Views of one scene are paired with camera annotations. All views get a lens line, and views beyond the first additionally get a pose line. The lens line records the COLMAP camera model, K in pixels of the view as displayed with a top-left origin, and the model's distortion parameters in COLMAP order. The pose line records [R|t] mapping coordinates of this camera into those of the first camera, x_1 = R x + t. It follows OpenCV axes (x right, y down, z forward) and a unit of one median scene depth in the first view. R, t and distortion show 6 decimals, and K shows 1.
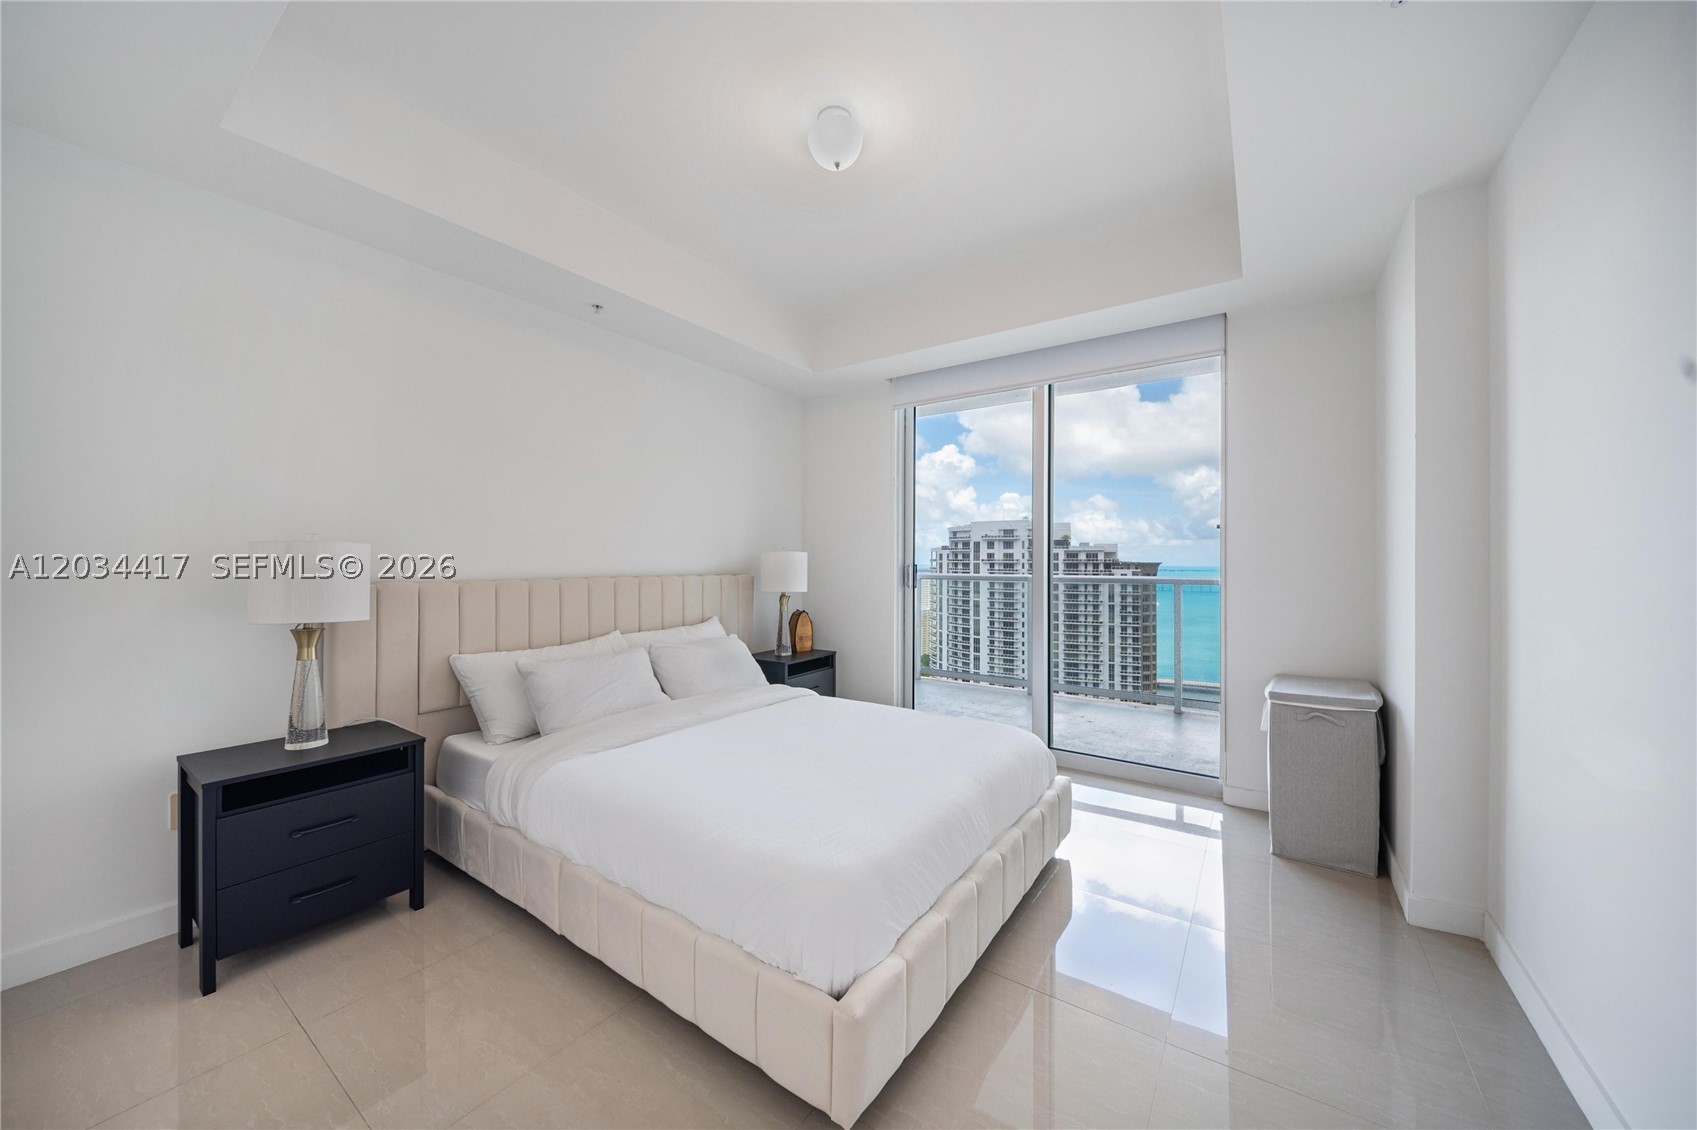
lens RADIAL K [[594.4, 0, 852.8], [0, 594.4, 557.8], [0, 0, 1]] dist [0.000442, -0.005811]
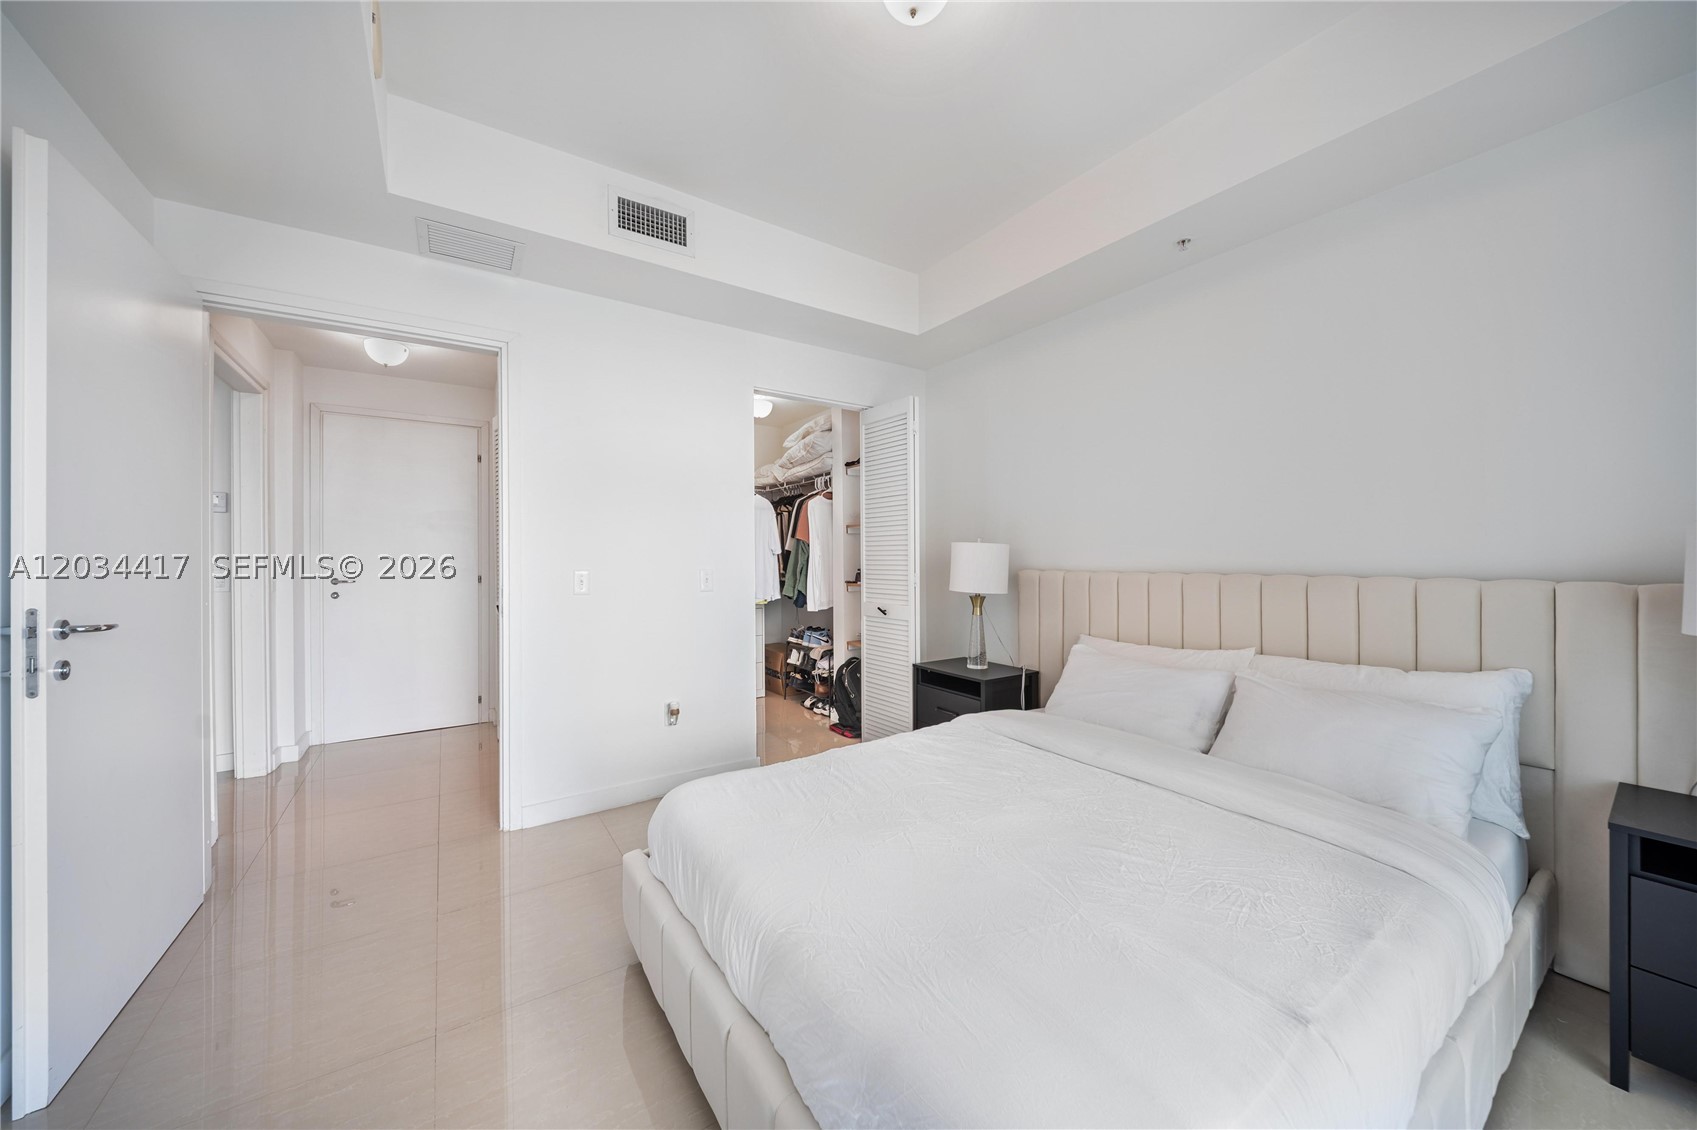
lens RADIAL K [[587.9, 0, 848.5], [0, 587.9, 565.0], [0, 0, 1]] dist [0.000546, -0.005204]
pose [[-0.357697, 0.008225, -0.933802, 0.068766], [0.007958, 0.999952, 0.005759, 0.001927], [0.933804, -0.005371, -0.357745, 0.120074]]
